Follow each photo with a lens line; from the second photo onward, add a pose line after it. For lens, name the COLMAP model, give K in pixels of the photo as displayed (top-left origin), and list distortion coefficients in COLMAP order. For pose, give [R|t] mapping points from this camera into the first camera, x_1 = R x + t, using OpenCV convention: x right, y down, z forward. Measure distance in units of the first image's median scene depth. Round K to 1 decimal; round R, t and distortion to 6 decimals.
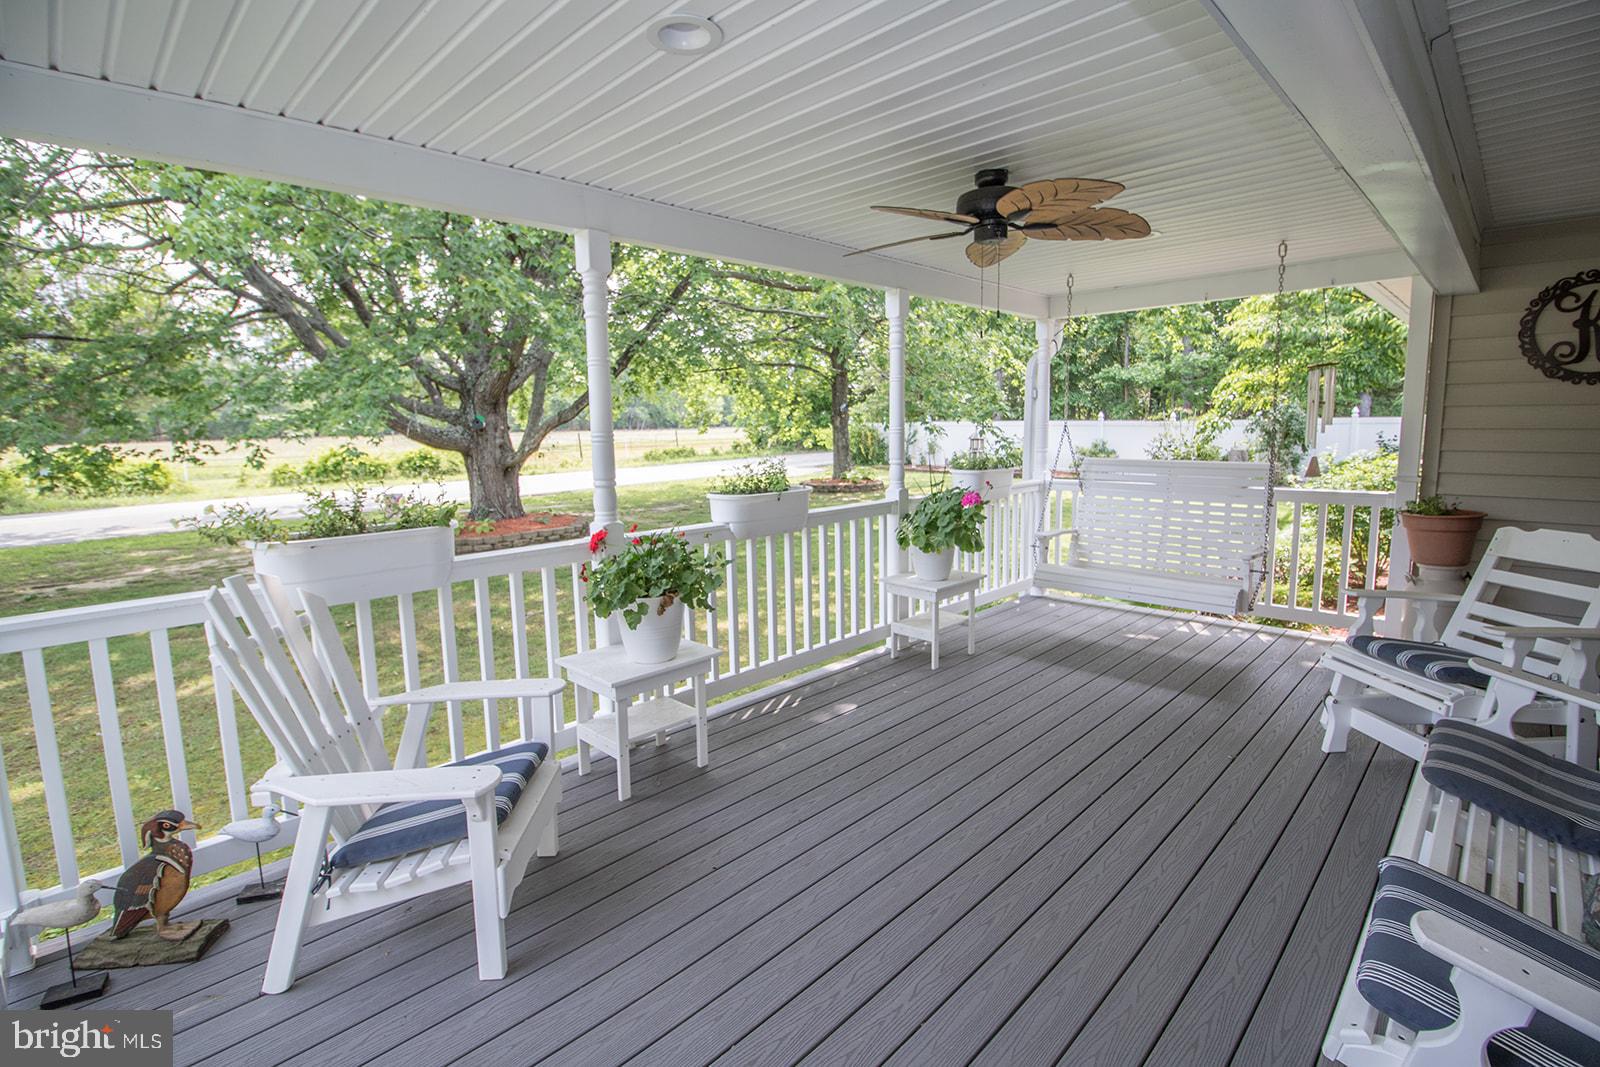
lens RADIAL K [[742.2, 0, 800.0], [0, 742.2, 533.5], [0, 0, 1]] dist [-0.028910, -0.001074]
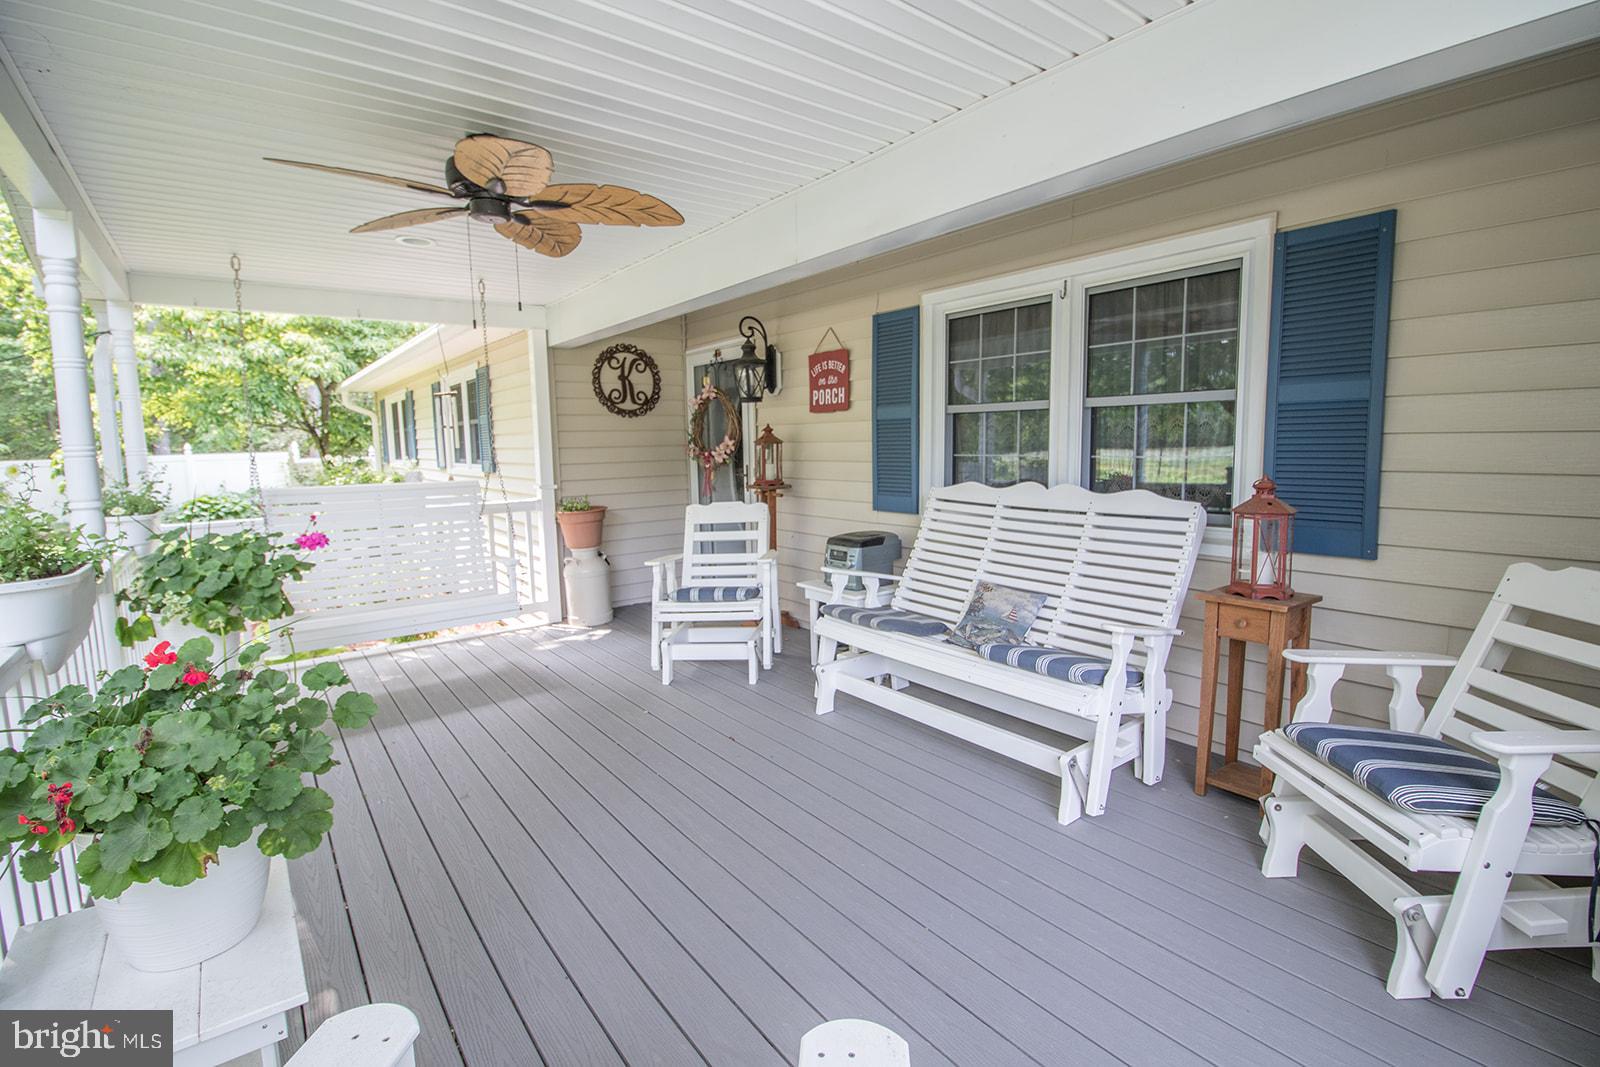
lens RADIAL K [[718.6, 0, 827.0], [0, 718.6, 536.3], [0, 0, 1]] dist [-0.013104, -0.006018]
pose [[0.103614, -0.116834, 0.987732, -0.408970], [0.166066, 0.981169, 0.098637, -0.035765], [-0.980656, 0.153808, 0.121065, 0.410308]]
